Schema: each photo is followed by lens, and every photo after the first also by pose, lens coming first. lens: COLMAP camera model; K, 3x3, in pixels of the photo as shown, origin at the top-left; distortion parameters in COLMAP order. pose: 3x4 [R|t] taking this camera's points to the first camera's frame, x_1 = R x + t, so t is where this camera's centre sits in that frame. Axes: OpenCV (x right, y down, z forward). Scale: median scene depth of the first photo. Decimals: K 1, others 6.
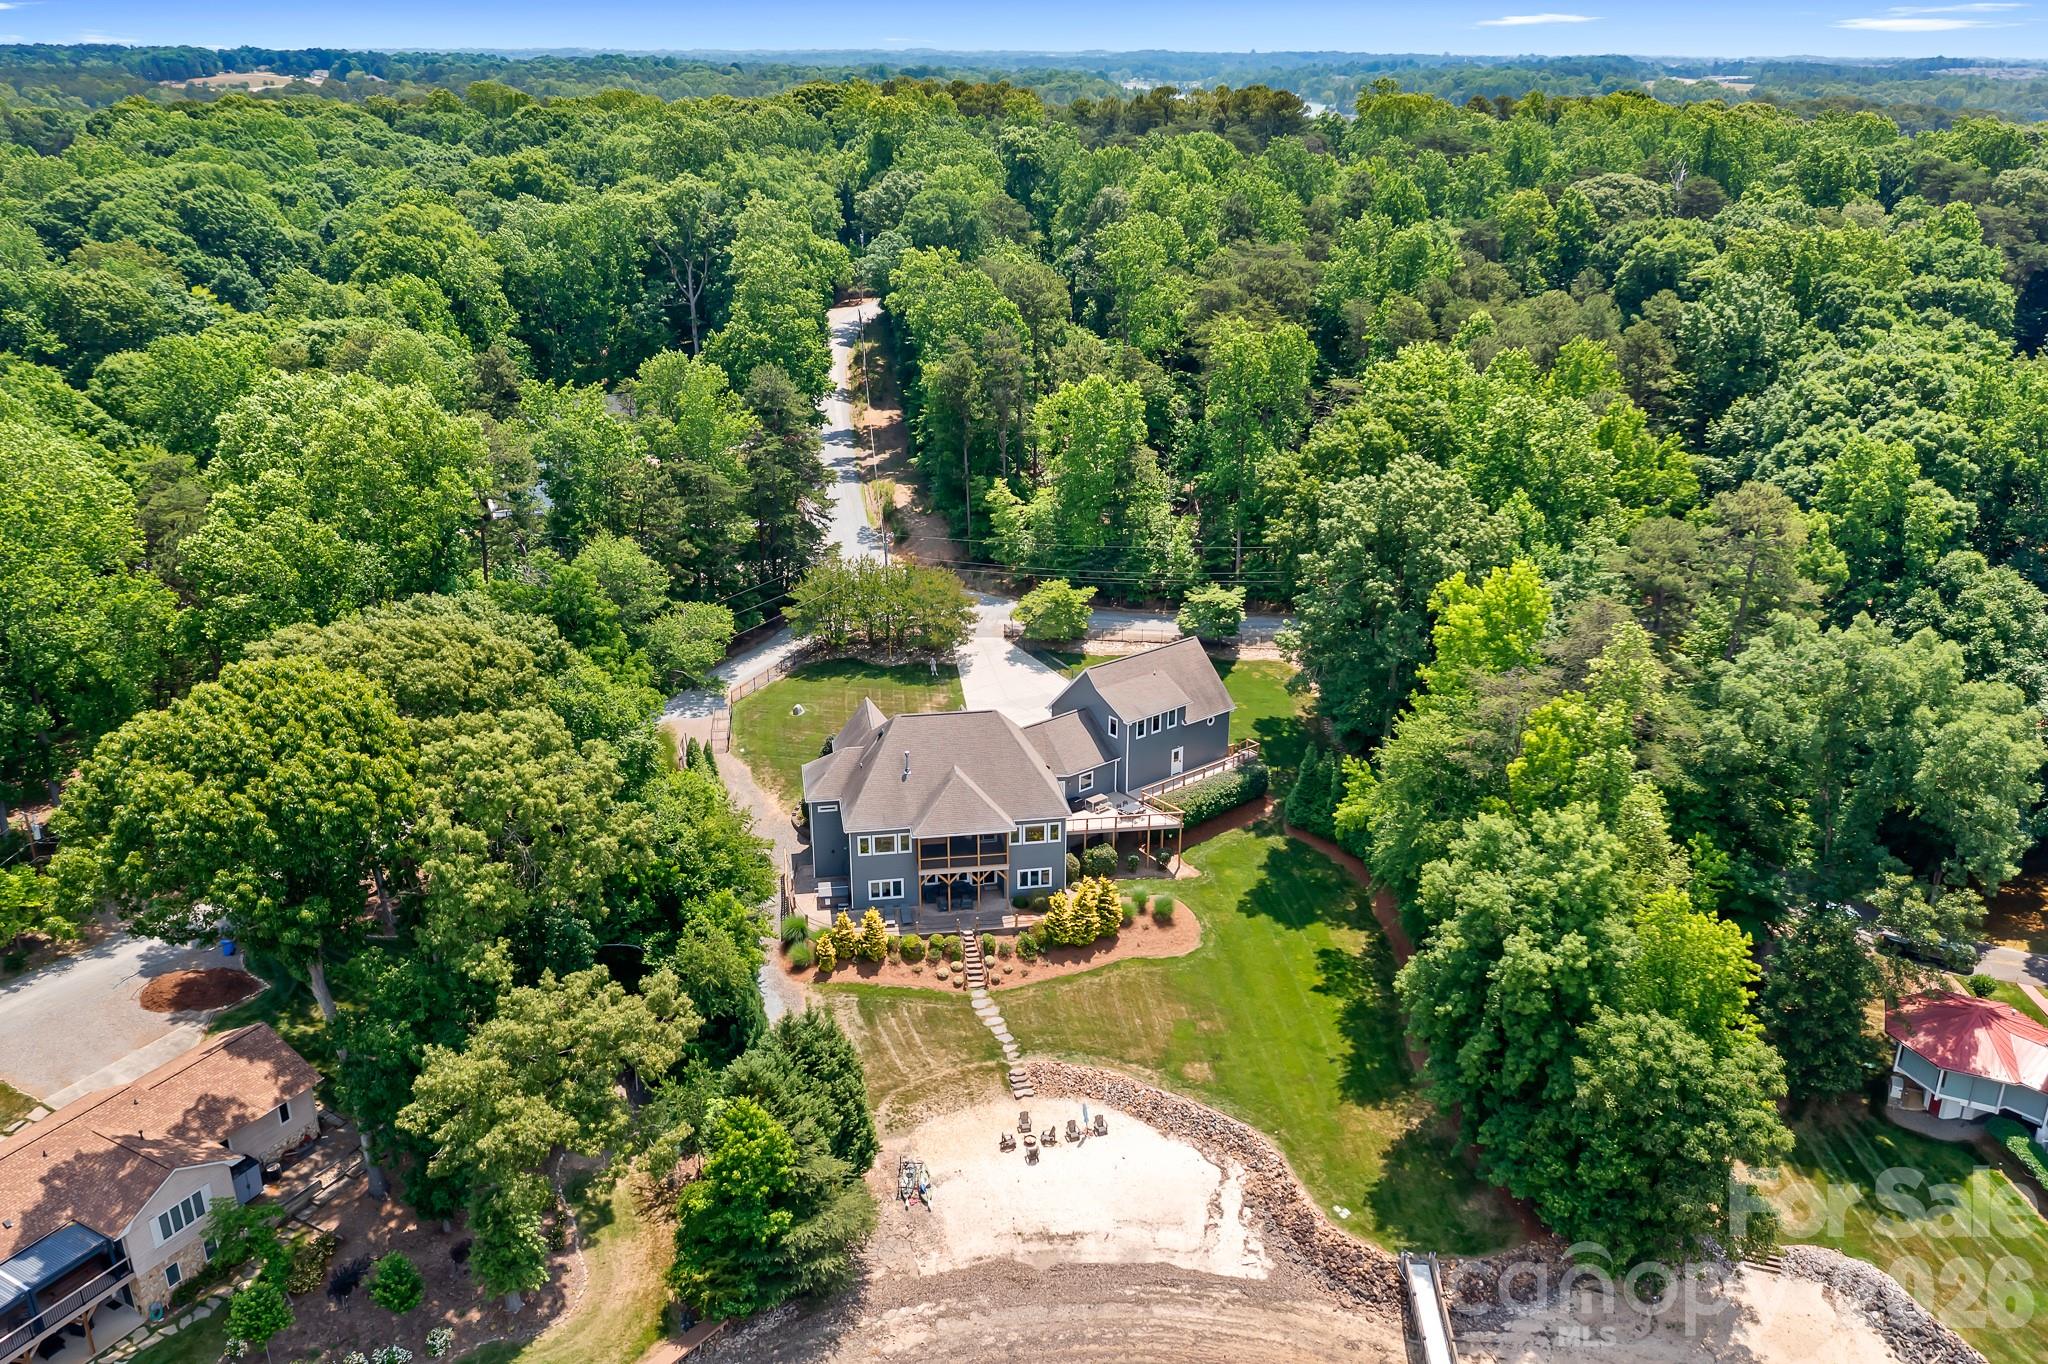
lens RADIAL K [[1580.6, 0, 963.5], [0, 1580.6, 691.4], [0, 0, 1]] dist [-0.012475, -0.003733]
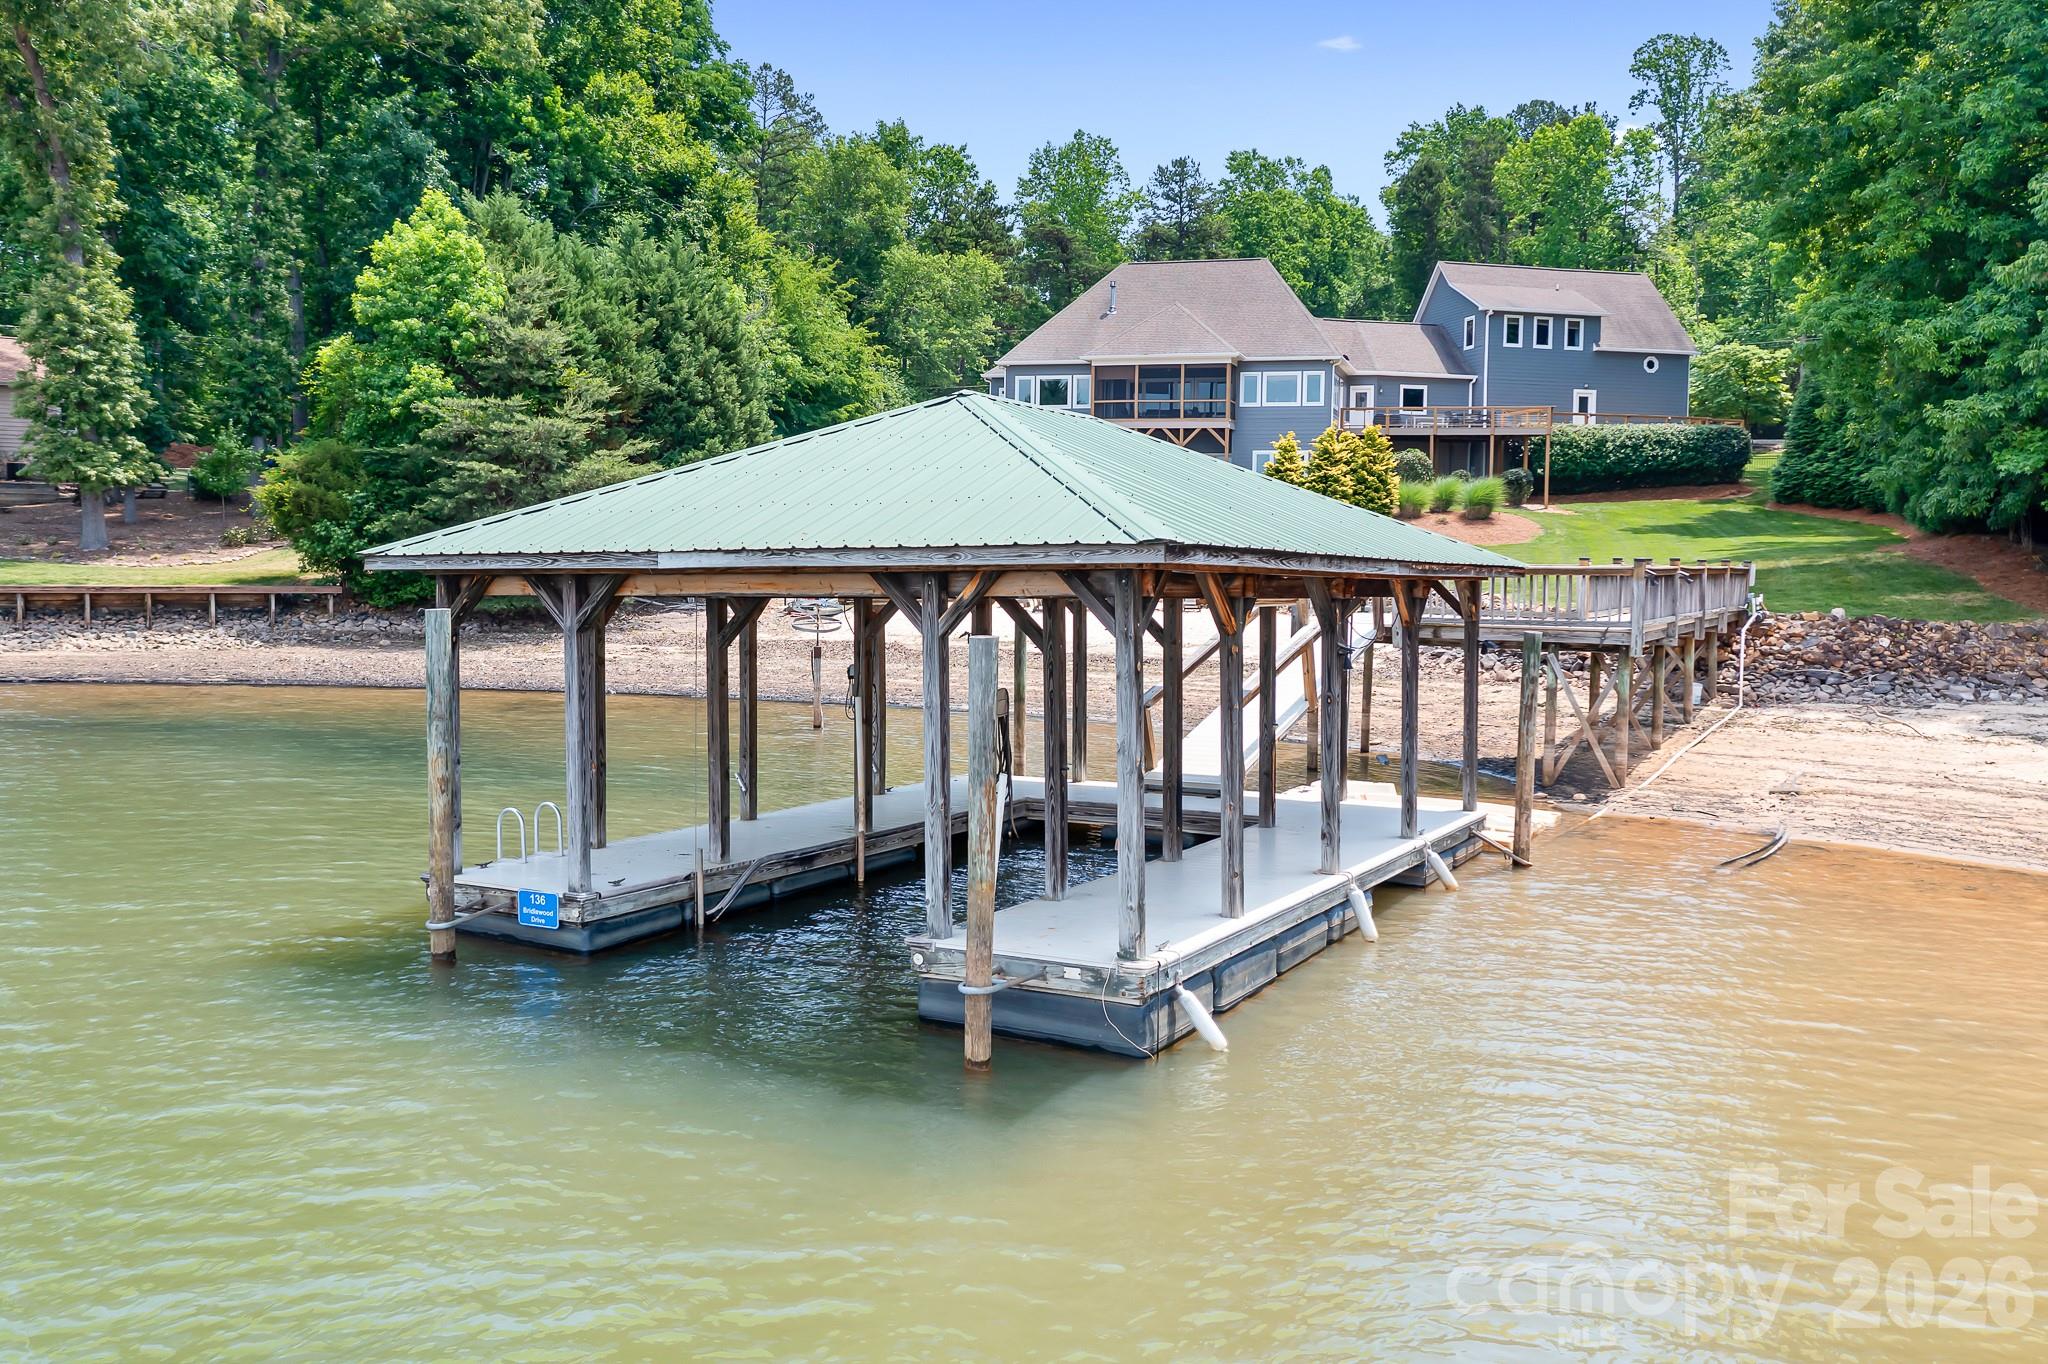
lens RADIAL K [[1571.1, 0, 1027.1], [0, 1571.1, 647.7], [0, 0, 1]] dist [-0.015033, 0.003554]
pose [[0.910328, 0.046891, -0.411223, 0.220638], [-0.162884, 0.953974, -0.251800, 0.372611], [0.380488, 0.296202, 0.876067, 0.446523]]
